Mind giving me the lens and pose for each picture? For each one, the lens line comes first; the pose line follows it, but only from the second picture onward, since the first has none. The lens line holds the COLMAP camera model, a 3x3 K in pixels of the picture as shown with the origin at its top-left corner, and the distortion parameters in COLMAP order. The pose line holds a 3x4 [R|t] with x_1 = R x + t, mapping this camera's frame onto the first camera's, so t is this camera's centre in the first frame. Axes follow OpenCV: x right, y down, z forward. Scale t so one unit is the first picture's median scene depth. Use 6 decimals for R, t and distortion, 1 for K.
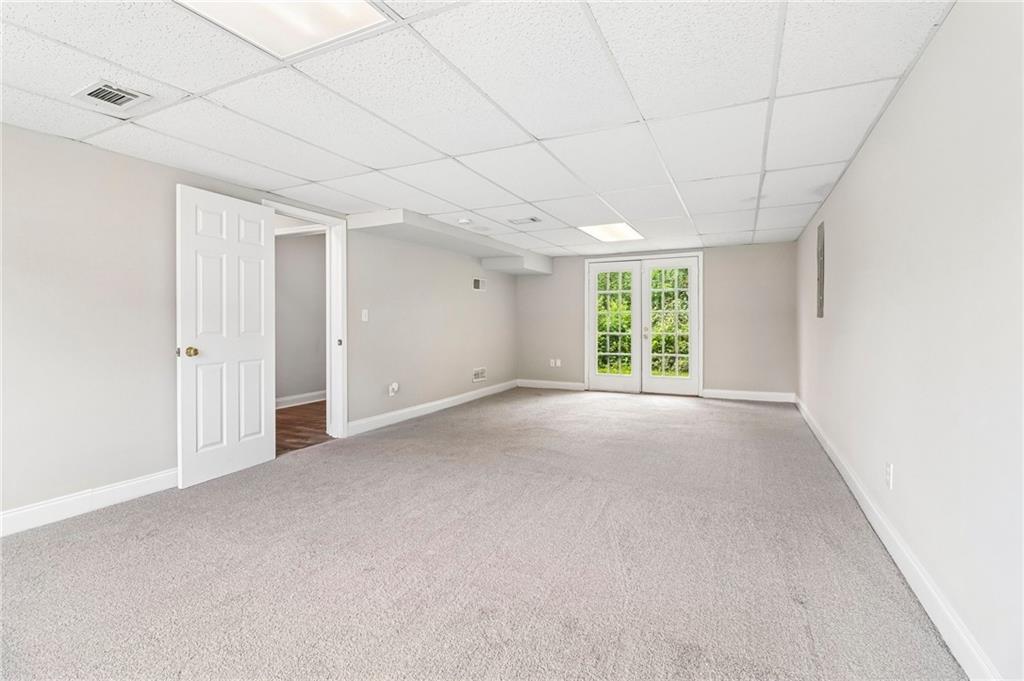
lens RADIAL K [[479.9, 0, 516.0], [0, 479.9, 332.0], [0, 0, 1]] dist [-0.005075, -0.003900]
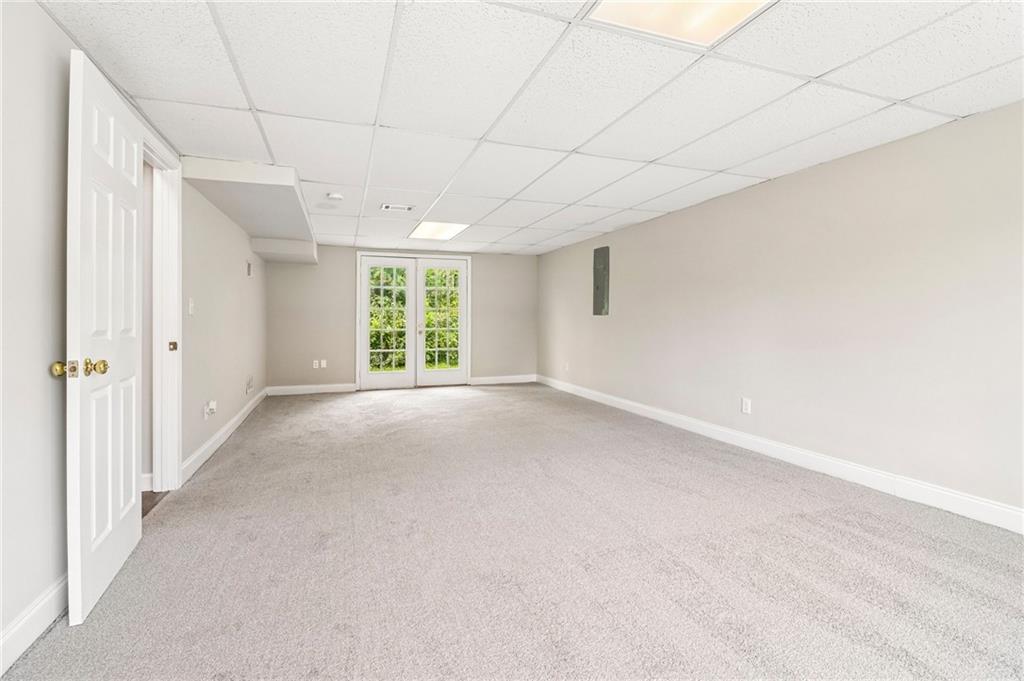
lens RADIAL K [[479.9, 0, 520.4], [0, 479.9, 333.4], [0, 0, 1]] dist [-0.005075, -0.003900]
pose [[0.688752, -0.017955, 0.724775, -0.334194], [0.012571, 0.999839, 0.012824, 0.000994], [-0.724888, 0.000279, 0.688866, 0.128426]]
